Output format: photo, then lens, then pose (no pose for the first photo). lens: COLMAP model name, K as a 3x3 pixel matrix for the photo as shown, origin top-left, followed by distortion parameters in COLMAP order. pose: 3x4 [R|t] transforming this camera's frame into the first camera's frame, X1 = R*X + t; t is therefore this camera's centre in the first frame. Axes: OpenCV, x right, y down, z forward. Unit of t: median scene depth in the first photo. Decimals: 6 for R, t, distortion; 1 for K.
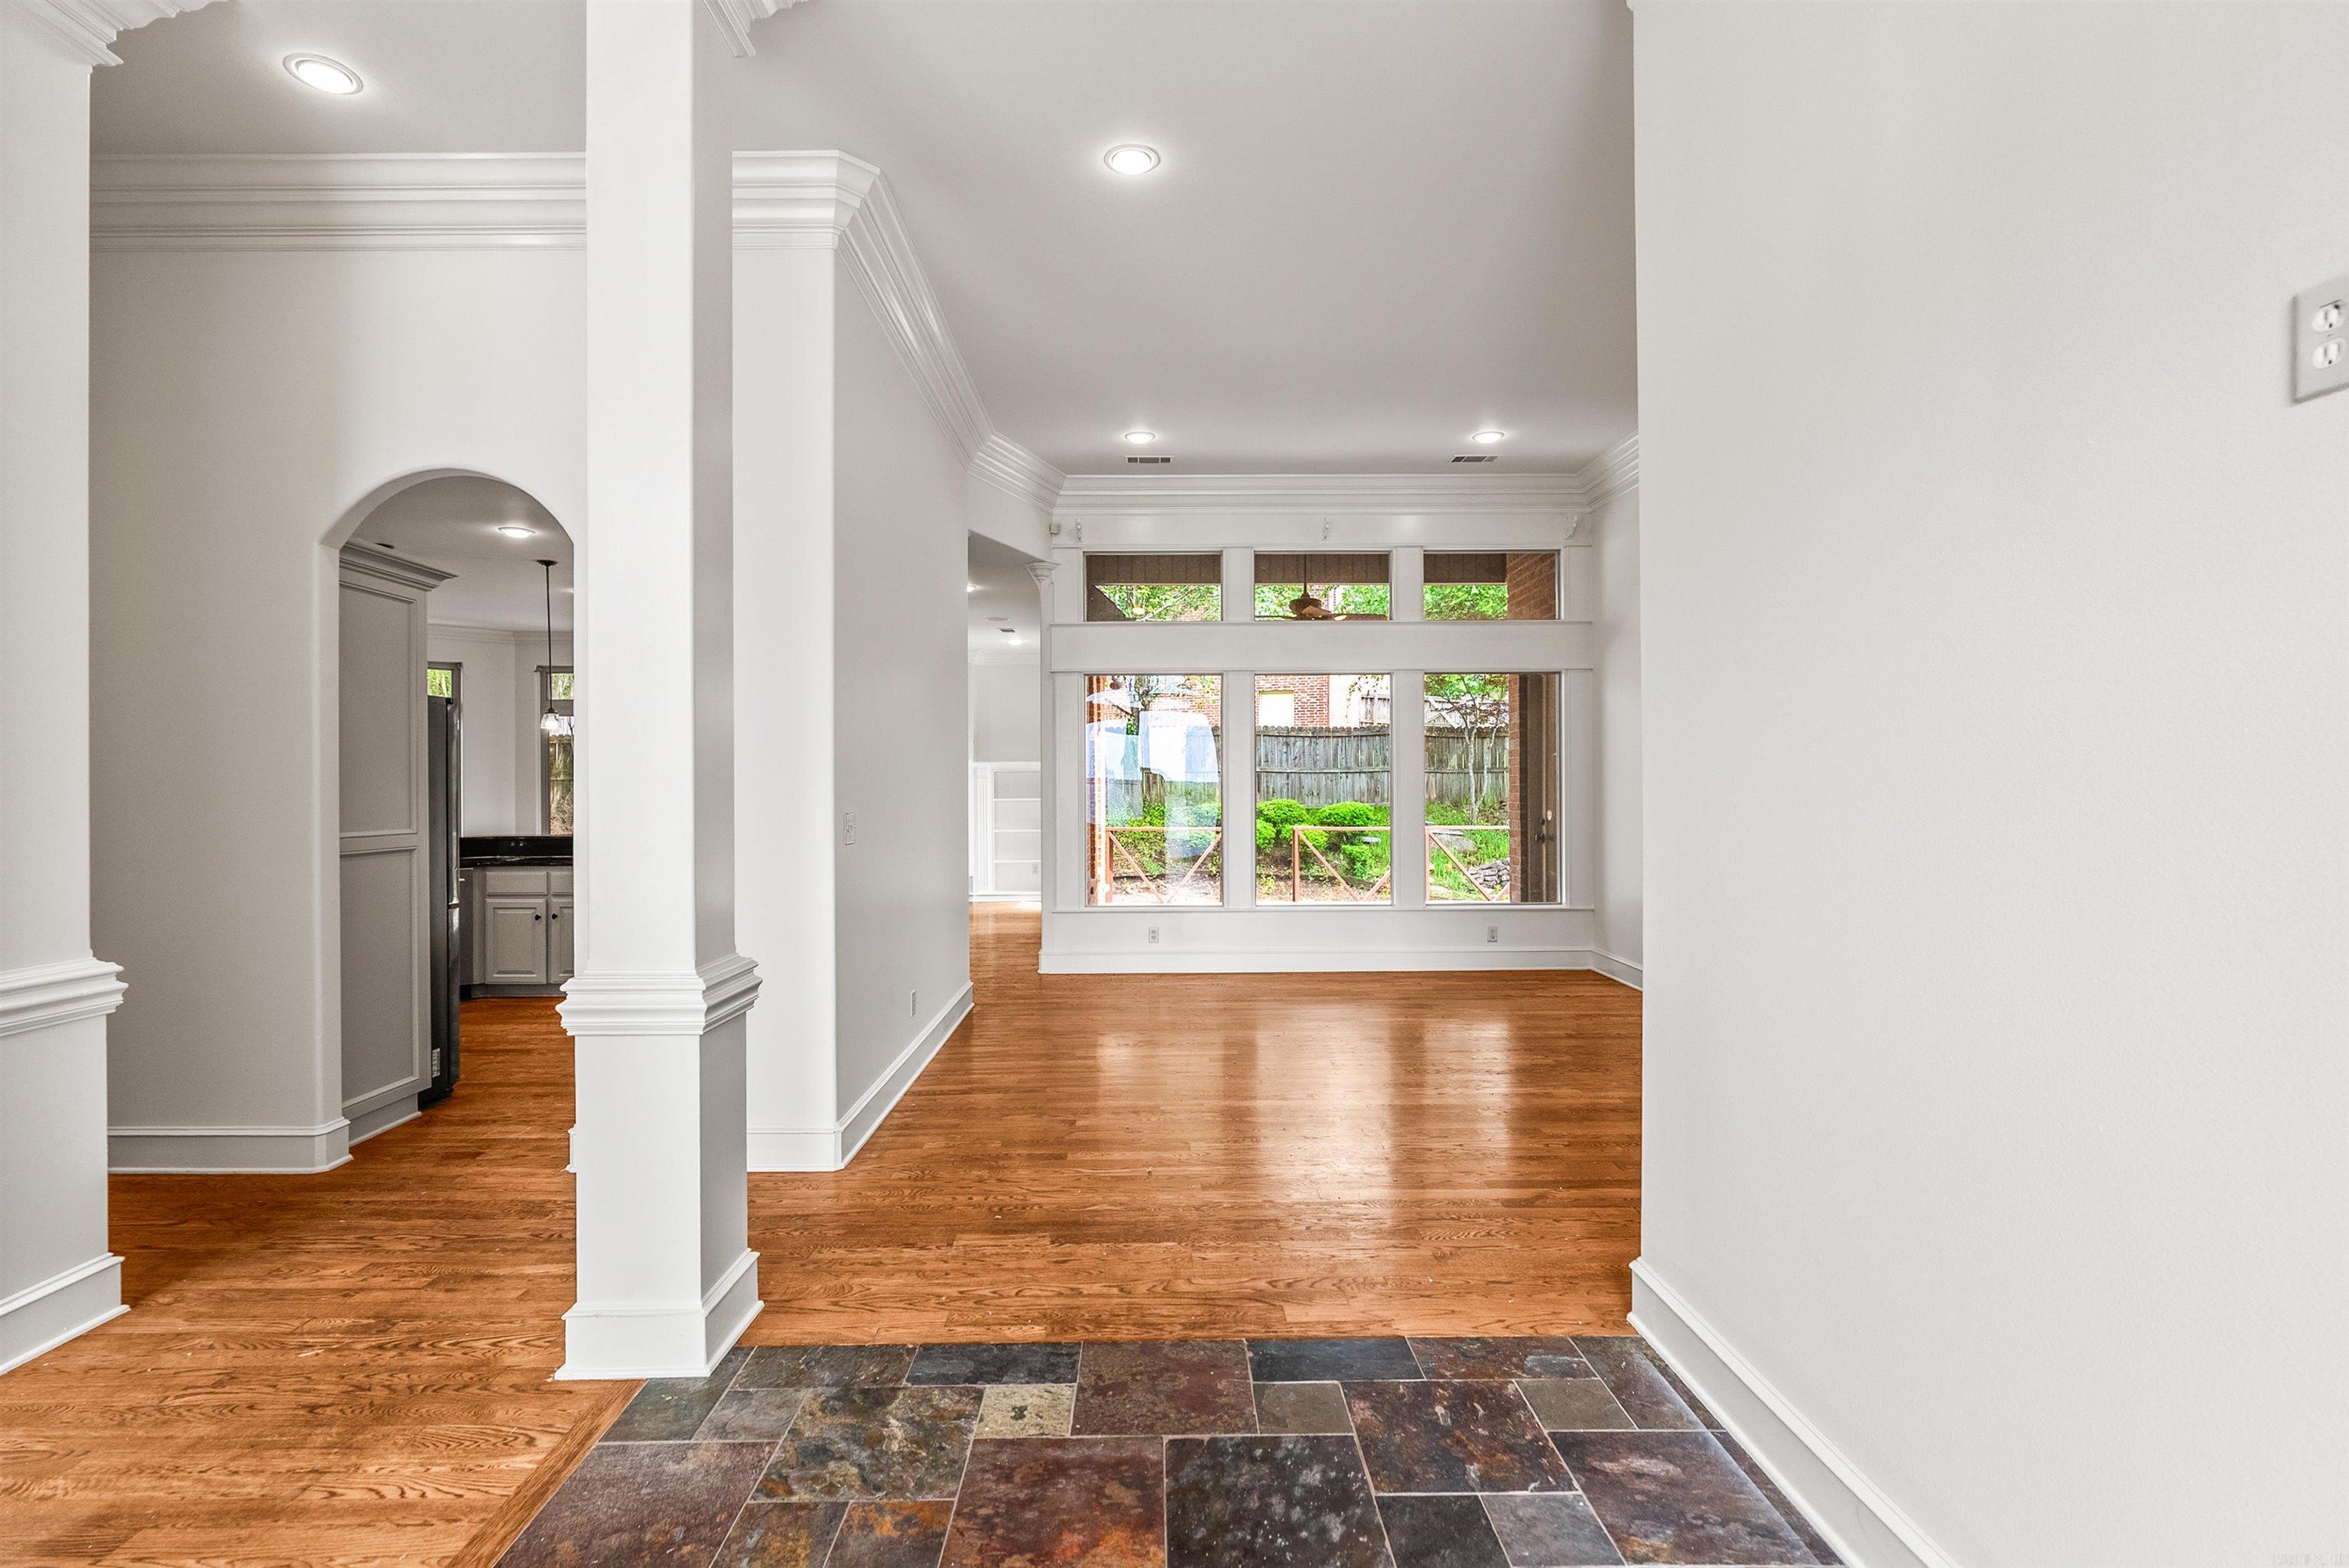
lens RADIAL K [[1052.6, 0, 1161.3], [0, 1052.6, 783.8], [0, 0, 1]] dist [-0.010377, 0.000497]
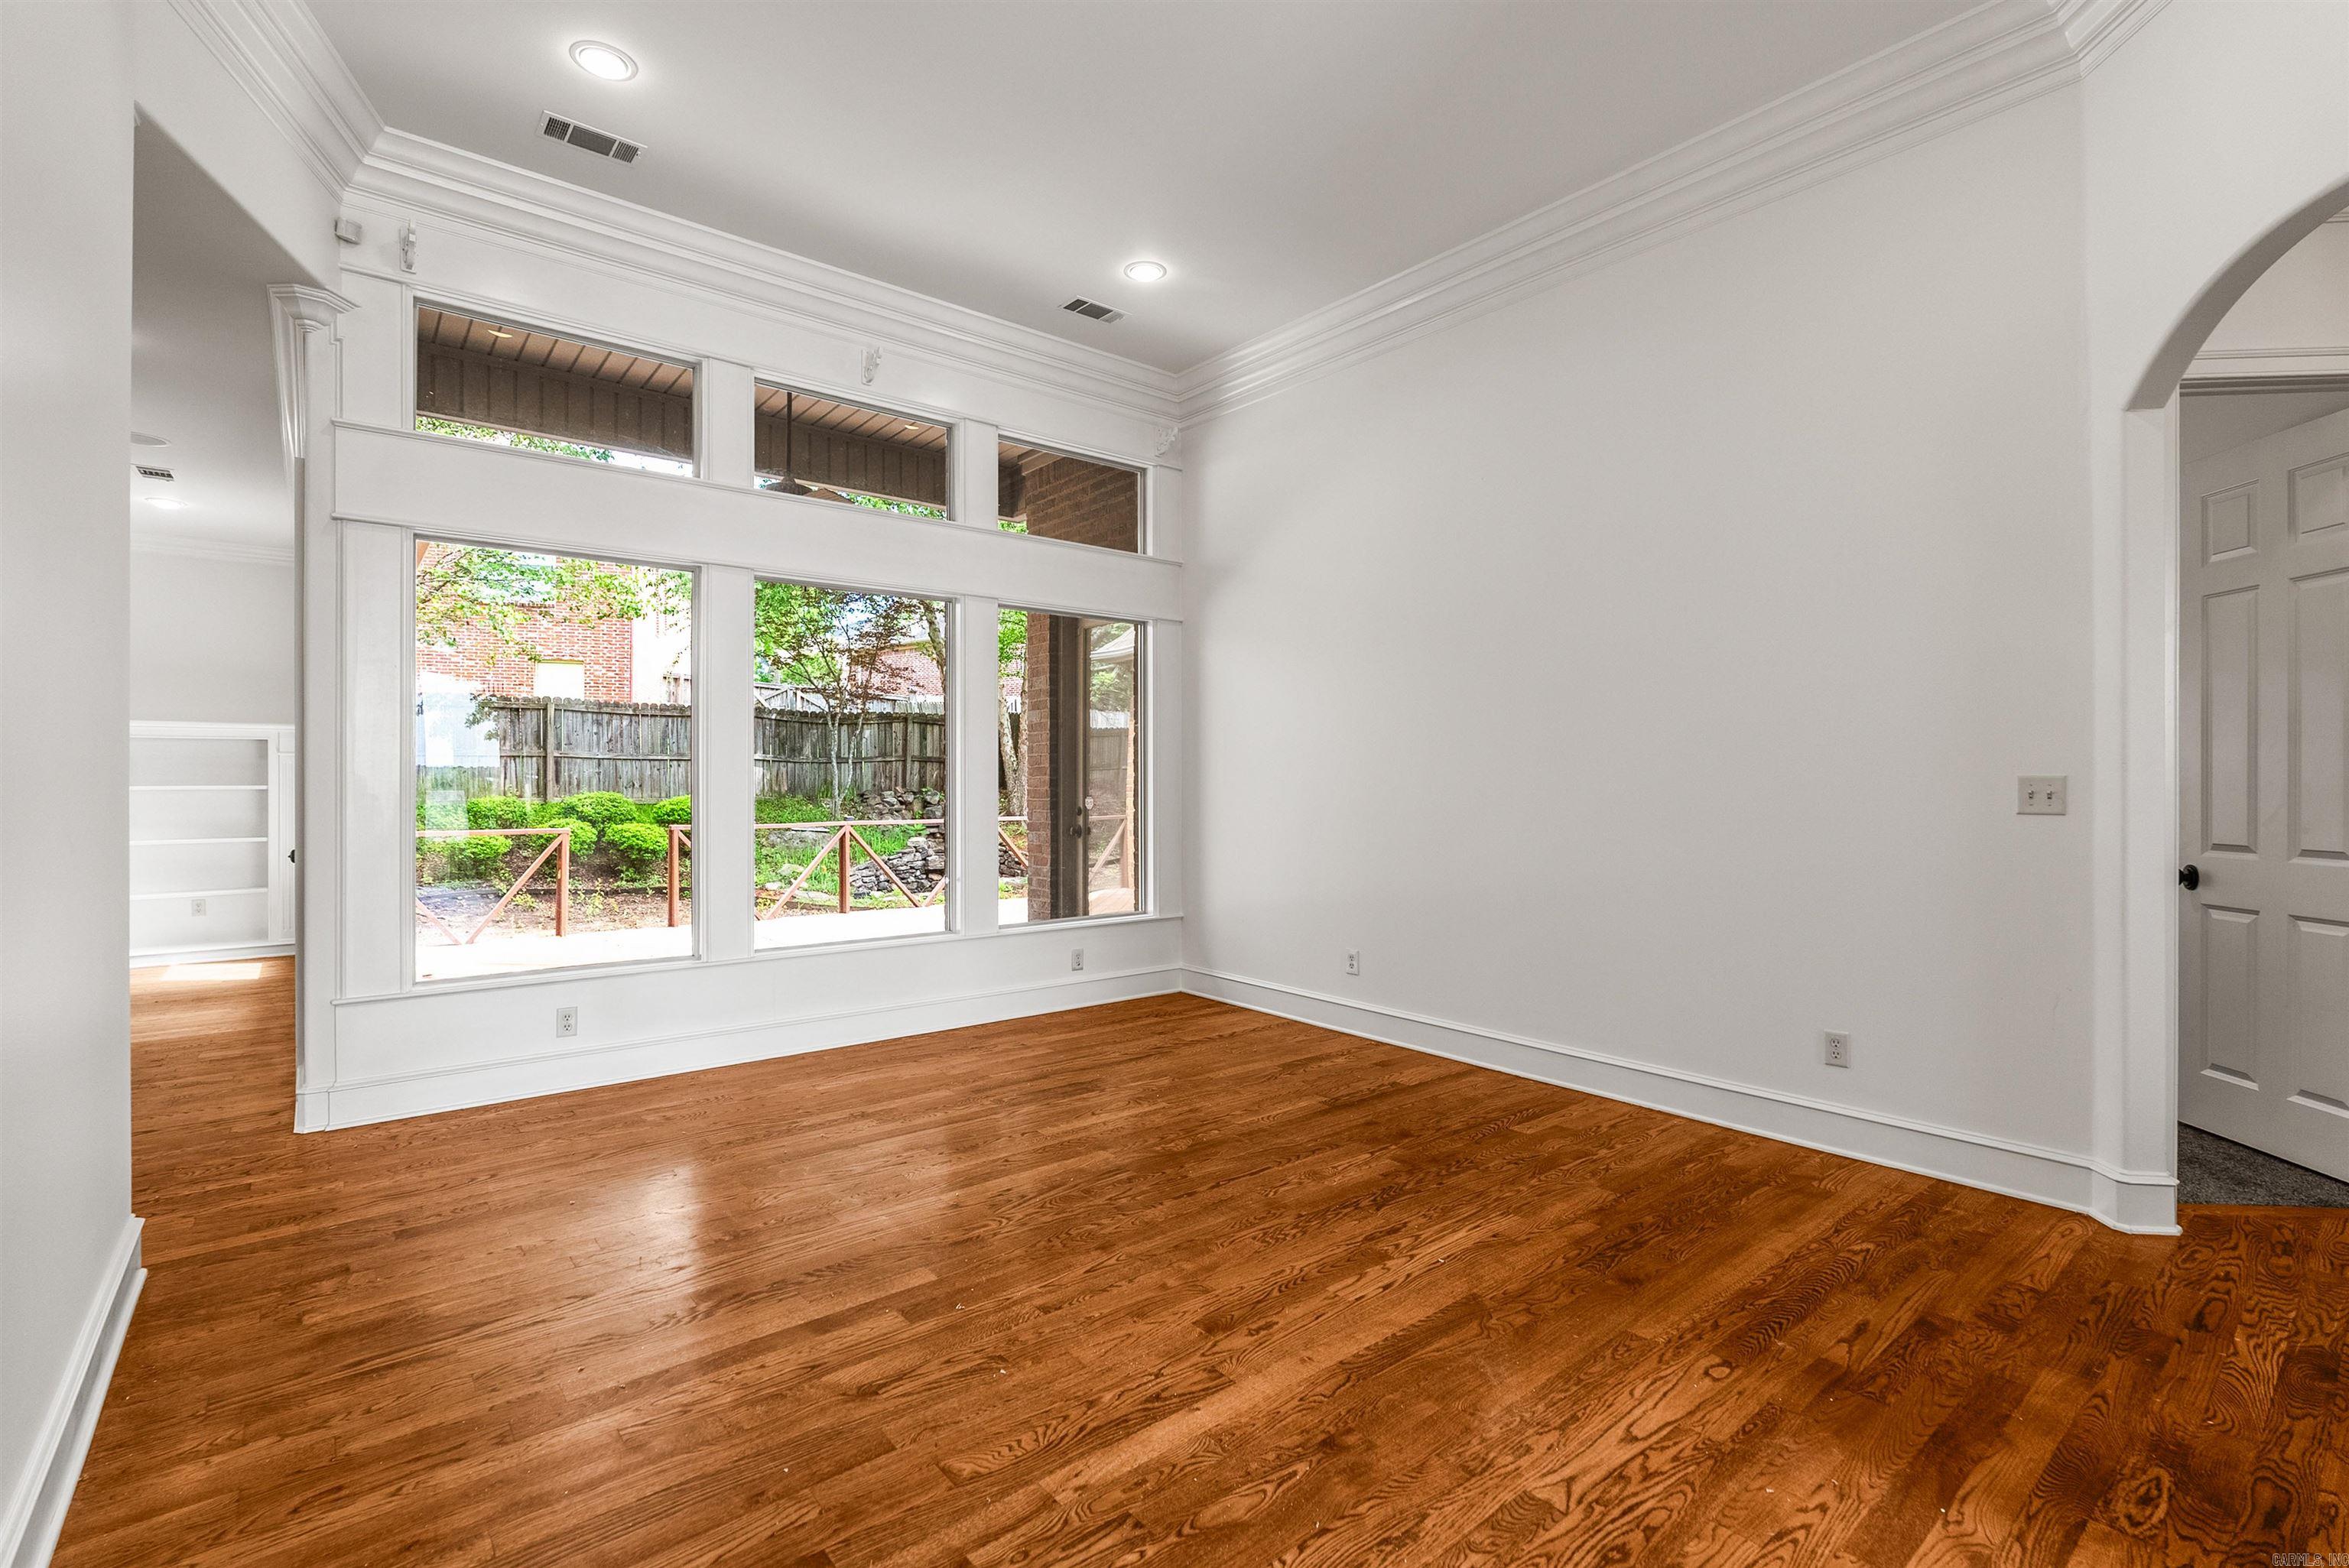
lens RADIAL K [[1052.6, 0, 1183.1], [0, 1052.6, 784.0], [0, 0, 1]] dist [-0.010377, 0.000497]
pose [[0.782004, 0.004899, 0.623254, -0.081953], [-0.007077, 0.999974, 0.001019, 0.013054], [-0.623233, -0.005207, 0.782019, 0.306231]]
